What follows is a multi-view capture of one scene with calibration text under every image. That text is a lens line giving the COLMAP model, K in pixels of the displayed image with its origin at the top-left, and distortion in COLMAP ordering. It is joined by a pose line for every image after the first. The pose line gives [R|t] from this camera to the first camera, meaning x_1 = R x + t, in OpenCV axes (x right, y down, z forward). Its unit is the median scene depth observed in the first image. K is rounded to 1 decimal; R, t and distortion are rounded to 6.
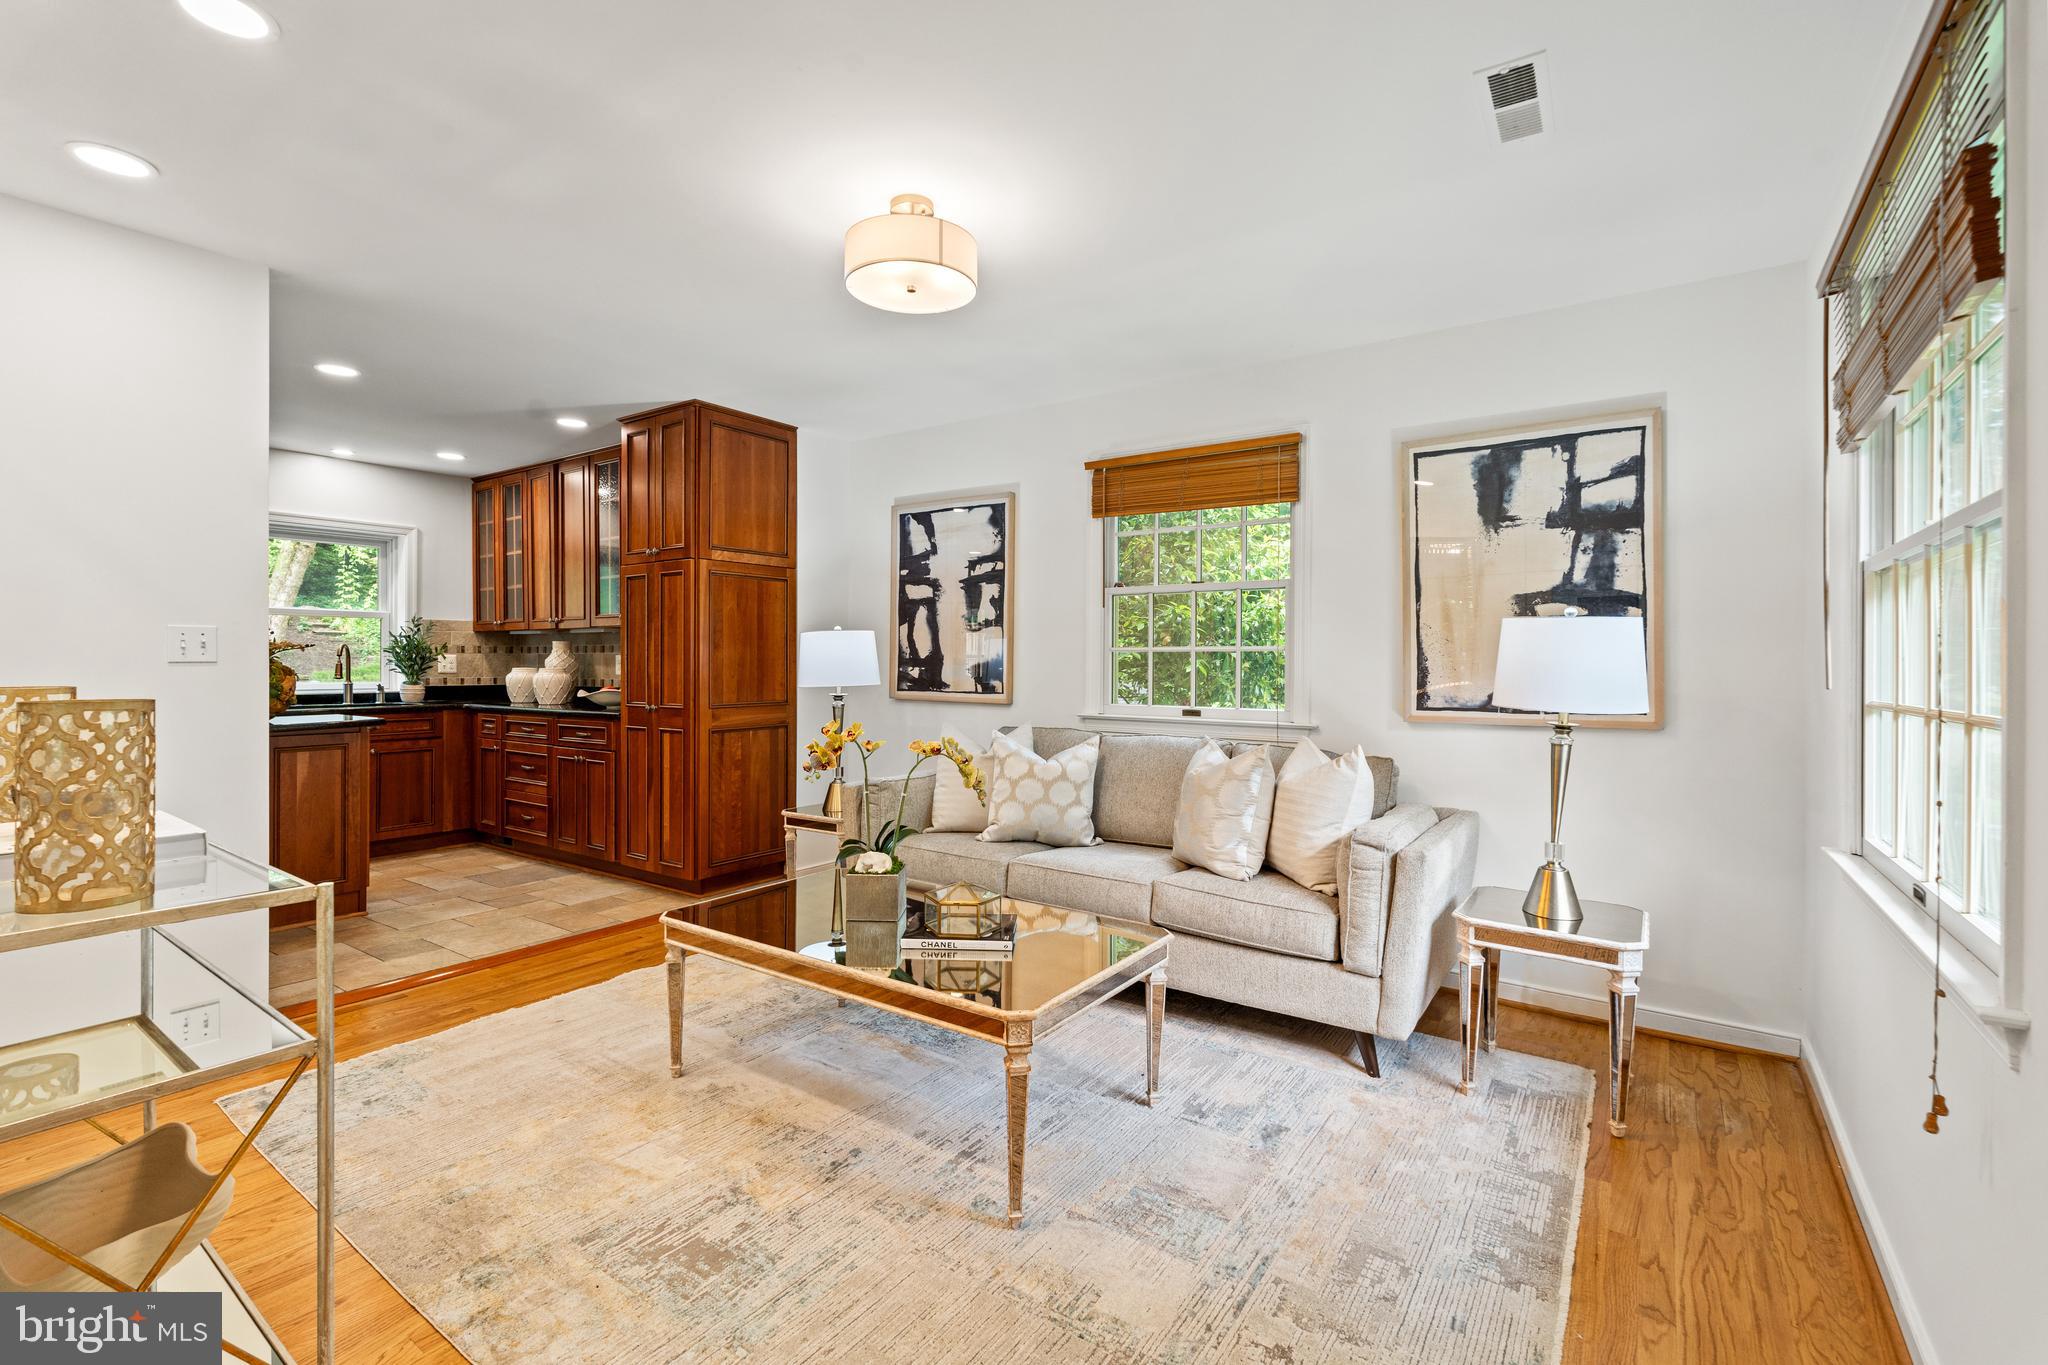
lens RADIAL K [[901.3, 0, 1022.6], [0, 901.3, 660.2], [0, 0, 1]] dist [-0.004665, -0.000049]
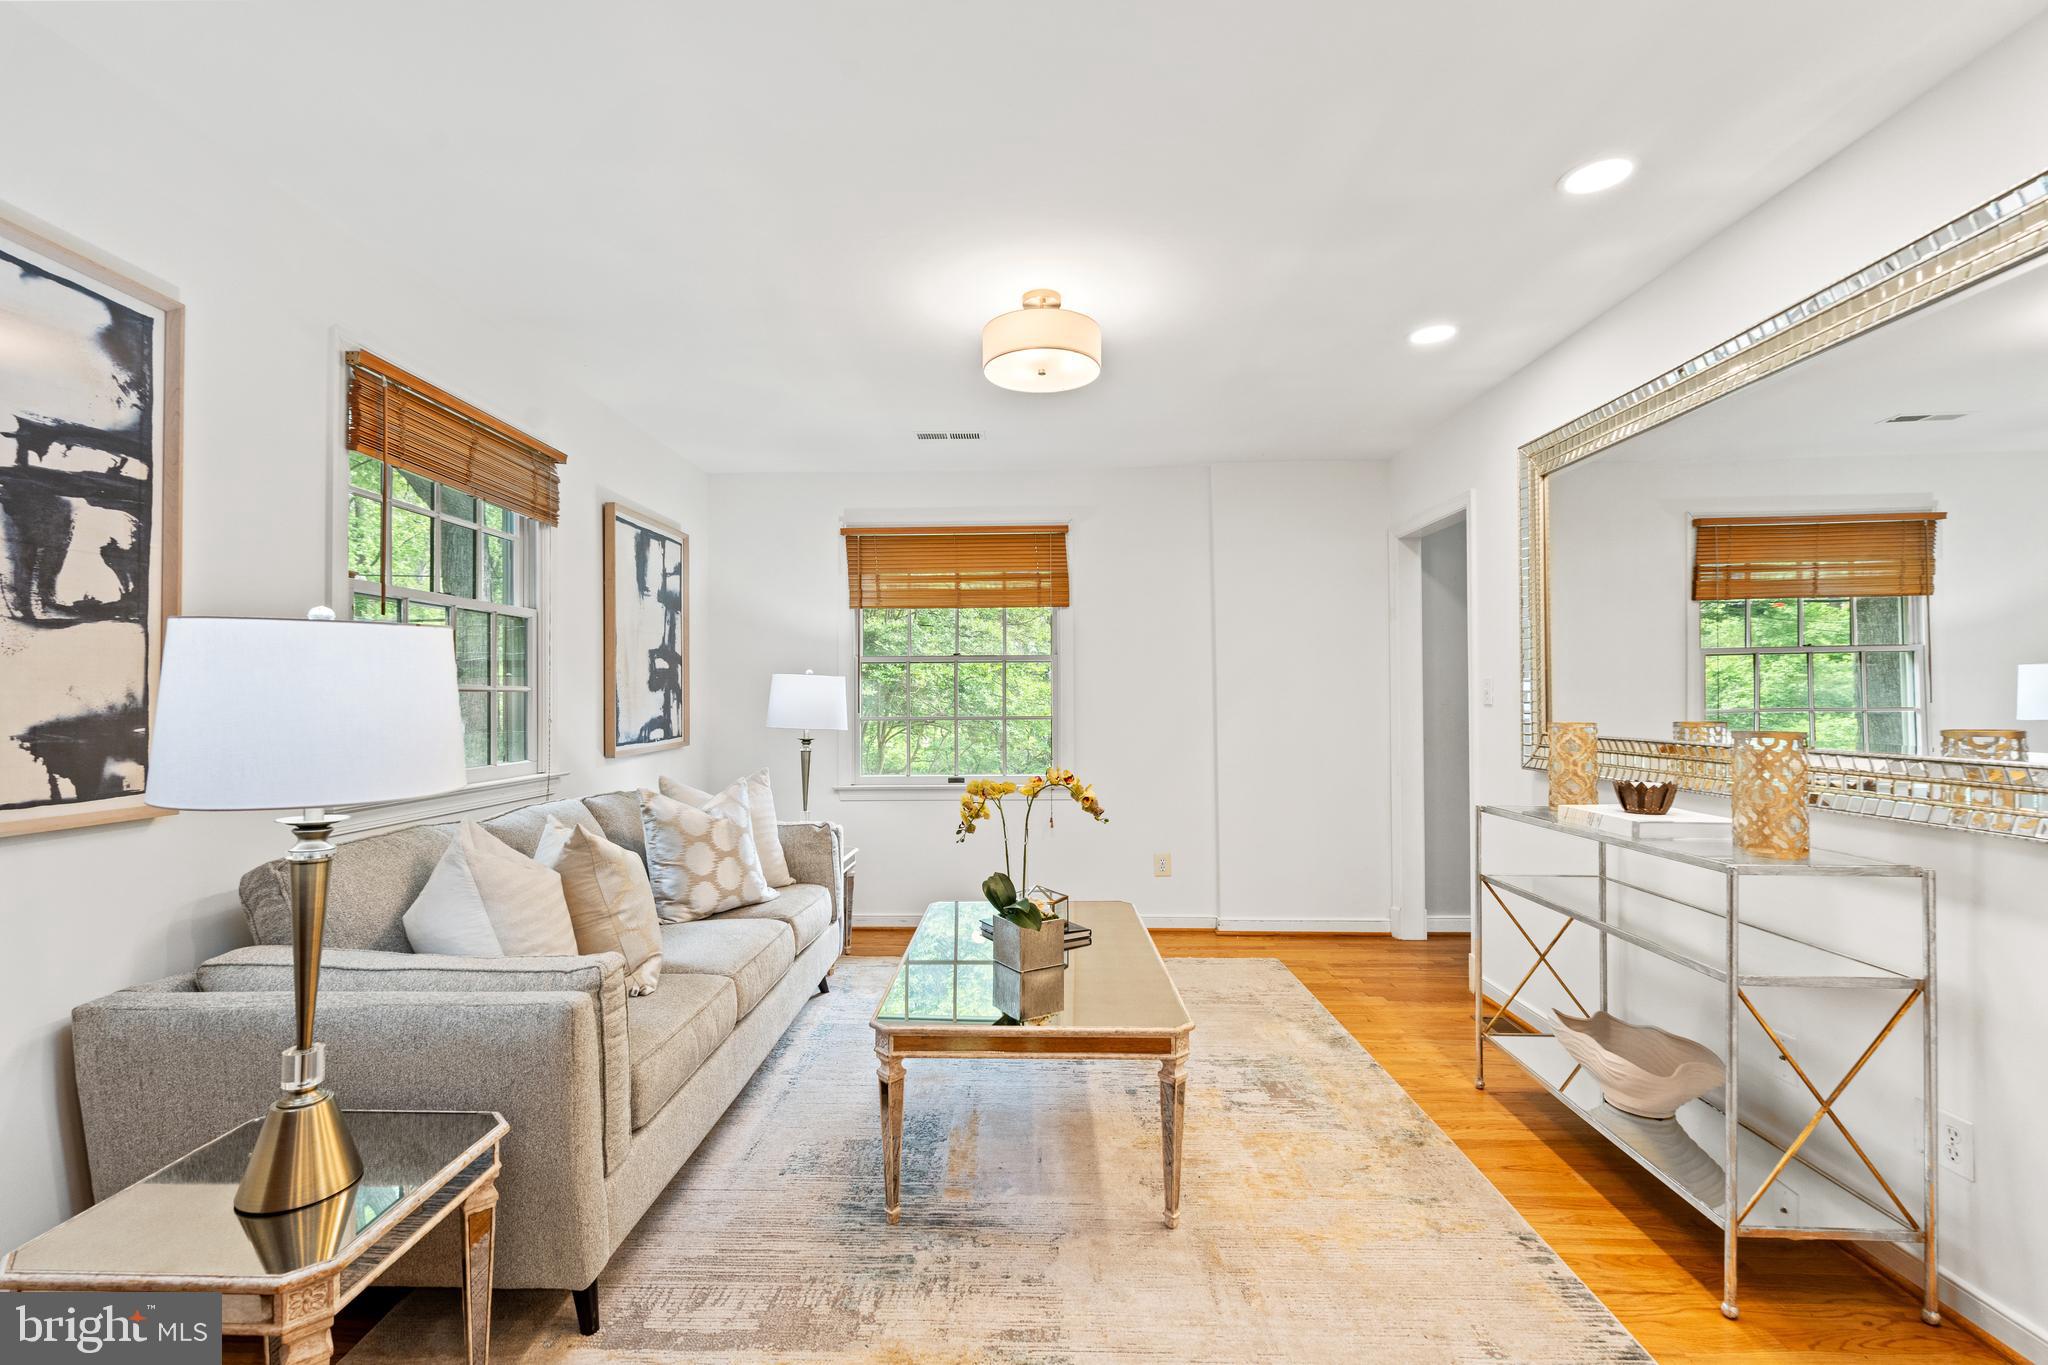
lens RADIAL K [[900.4, 0, 1016.4], [0, 900.4, 685.0], [0, 0, 1]] dist [-0.001654, 0.000199]
pose [[-0.552055, 0.009160, 0.833757, -0.549724], [0.000419, 0.999943, -0.010708, -0.005911], [-0.833808, -0.005562, -0.552027, 0.871589]]
